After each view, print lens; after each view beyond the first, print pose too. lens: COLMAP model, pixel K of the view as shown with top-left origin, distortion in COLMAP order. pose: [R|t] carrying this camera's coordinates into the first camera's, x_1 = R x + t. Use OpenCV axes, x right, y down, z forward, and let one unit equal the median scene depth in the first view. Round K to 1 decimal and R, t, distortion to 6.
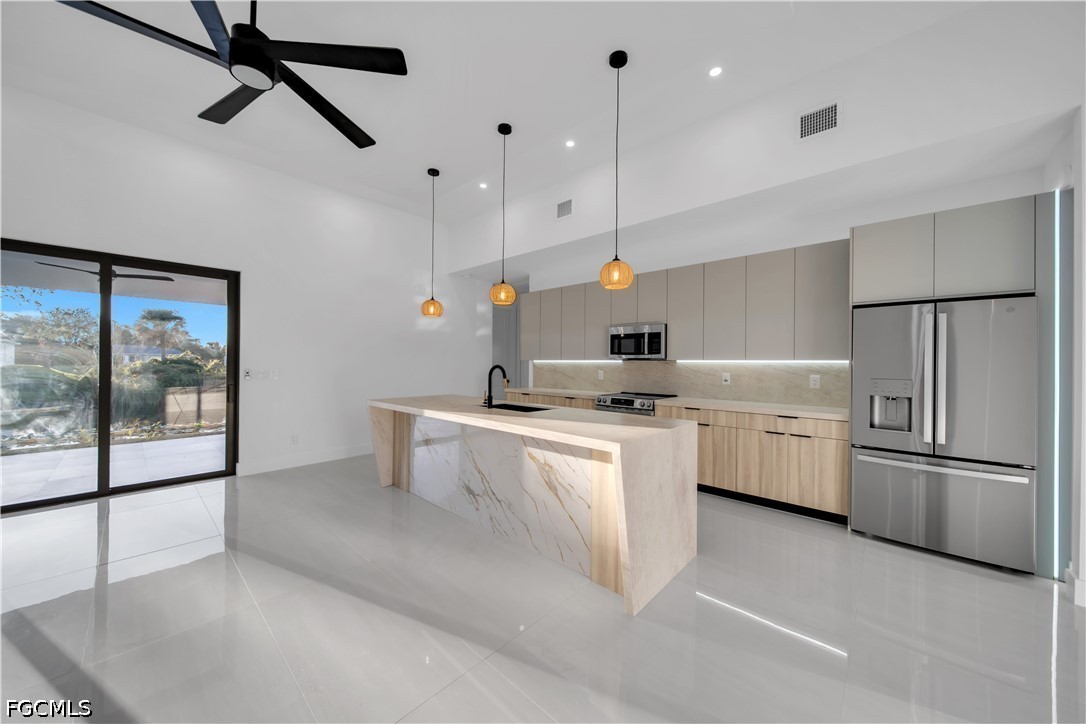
lens RADIAL K [[377.3, 0, 546.1], [0, 377.3, 363.2], [0, 0, 1]] dist [0.001243, -0.000714]
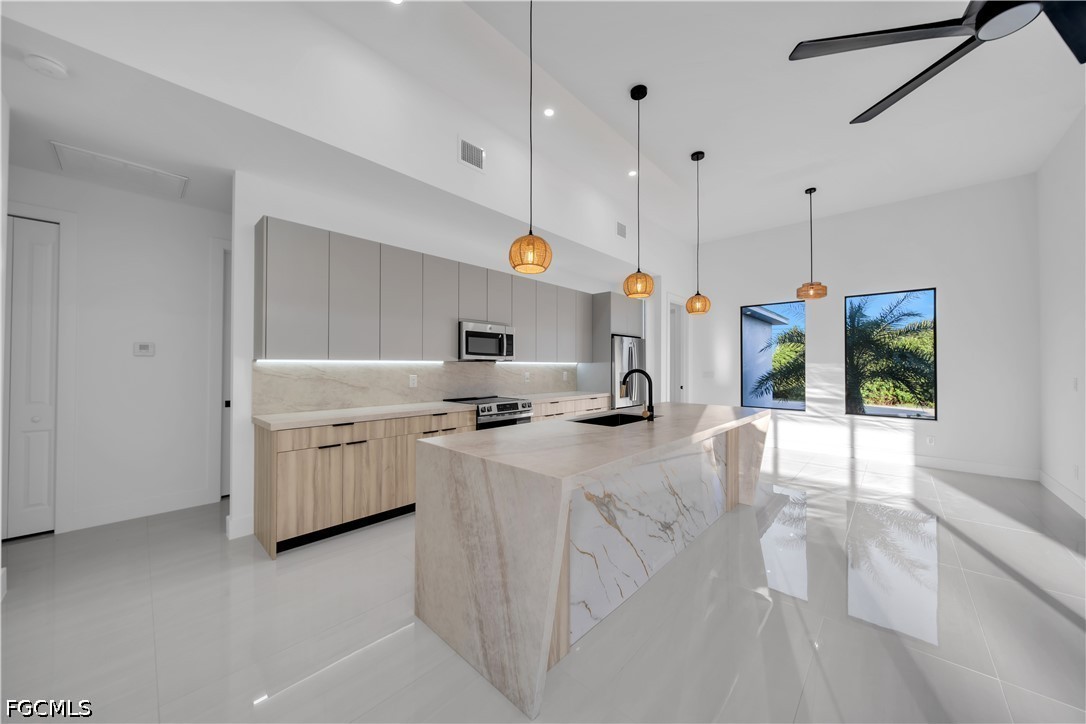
lens RADIAL K [[377.3, 0, 545.4], [0, 377.3, 361.7], [0, 0, 1]] dist [0.001243, -0.000714]
pose [[0.008995, 0.002170, 0.999957, -0.858693], [-0.001981, 0.999996, -0.002152, -0.007860], [-0.999958, -0.001961, 0.008999, 1.066889]]
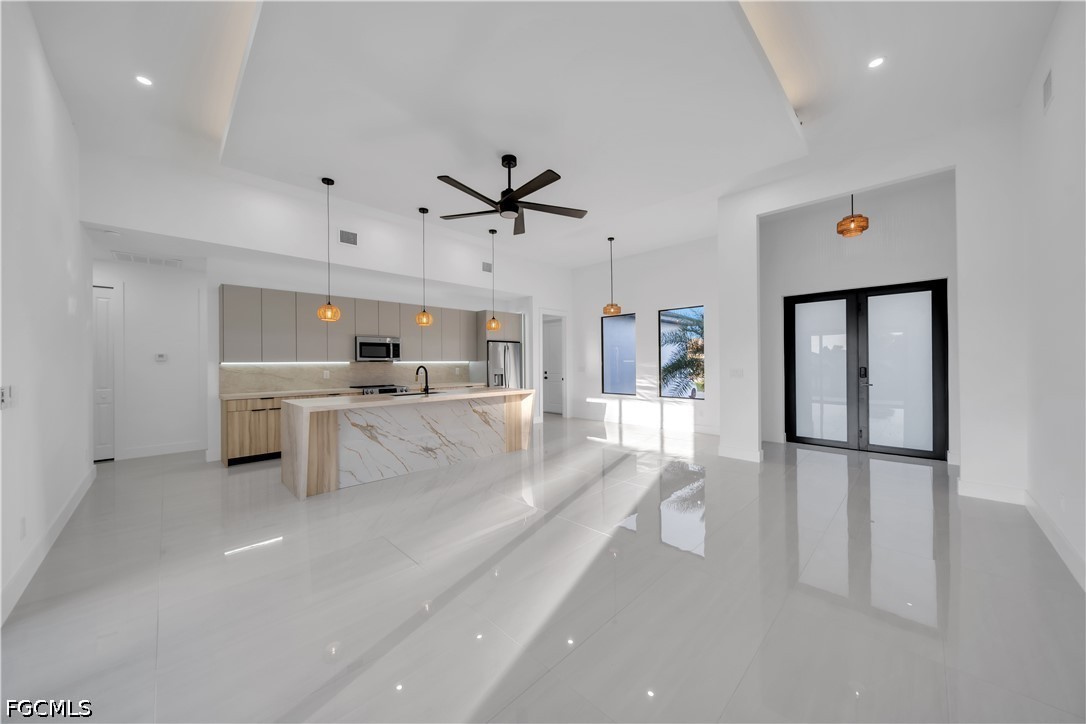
lens RADIAL K [[377.3, 0, 544.6], [0, 377.3, 362.5], [0, 0, 1]] dist [0.001243, -0.000714]
pose [[0.048785, -0.007671, 0.998780, -1.432147], [0.009075, 0.999933, 0.007237, -0.012490], [-0.998768, 0.008711, 0.048851, 0.392133]]
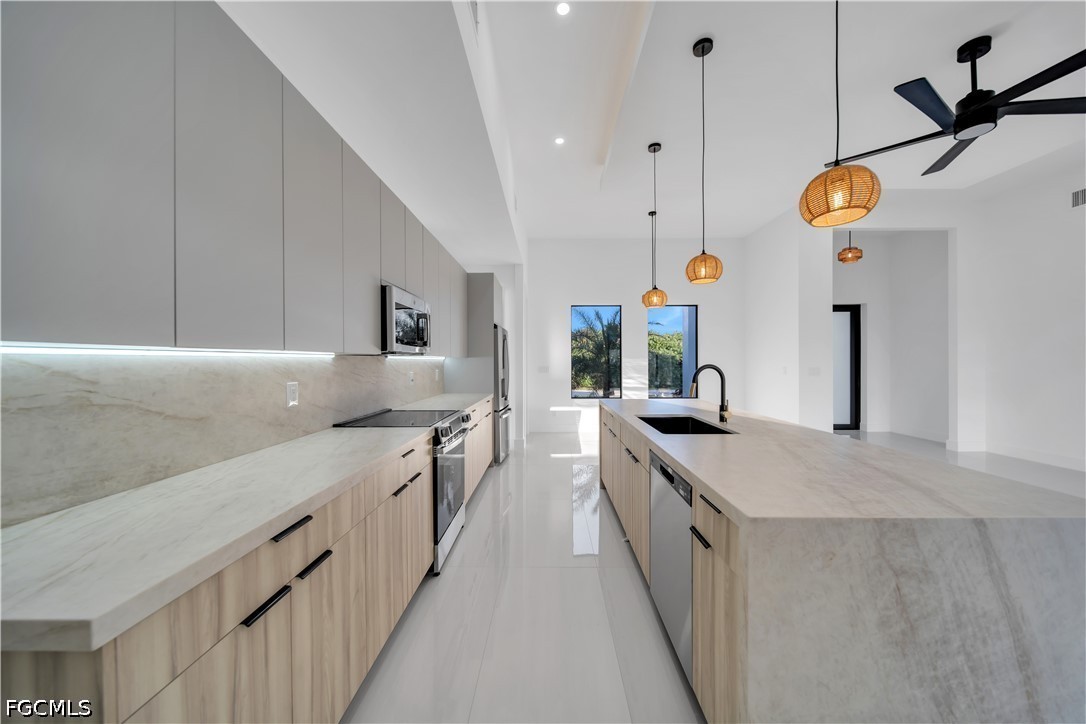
lens RADIAL K [[377.3, 0, 545.9], [0, 377.3, 363.1], [0, 0, 1]] dist [0.001243, -0.000714]
pose [[-0.663991, -0.011362, 0.747655, -0.415525], [-0.002946, 0.999917, 0.012579, -0.005268], [-0.747735, 0.006149, -0.663969, 1.536427]]
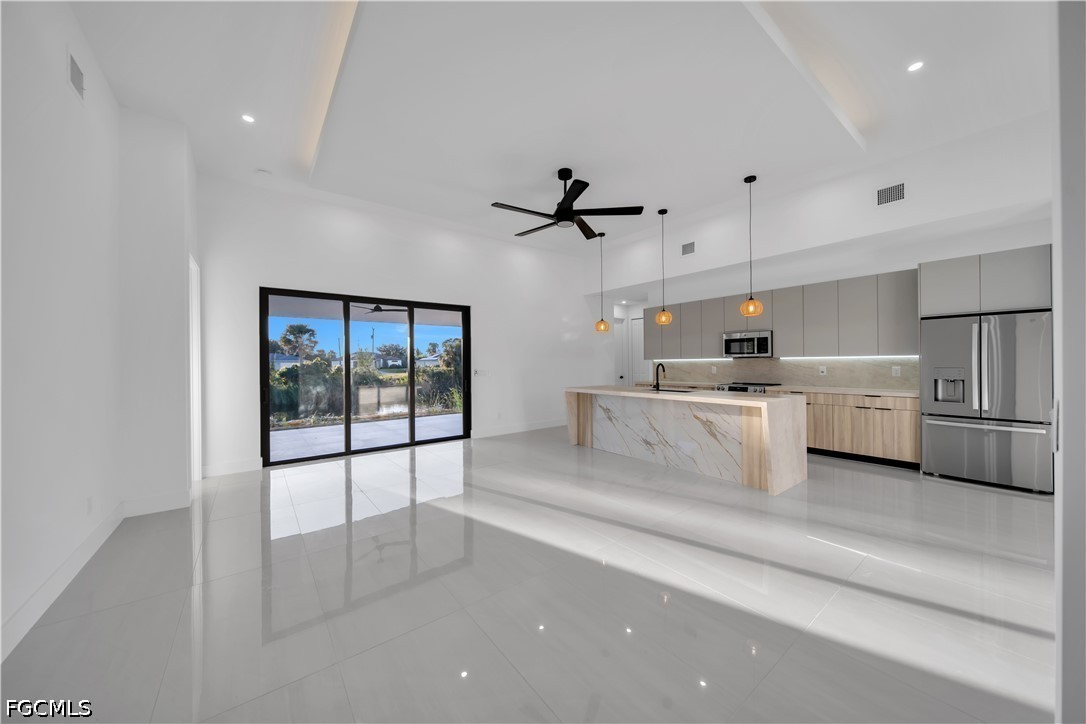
lens RADIAL K [[377.3, 0, 544.8], [0, 377.3, 362.7], [0, 0, 1]] dist [0.001243, -0.000714]
pose [[0.984626, -0.018638, -0.173677, -0.293504], [0.018408, 0.999826, -0.002932, -0.001335], [0.173702, -0.000310, 0.984798, -0.551589]]
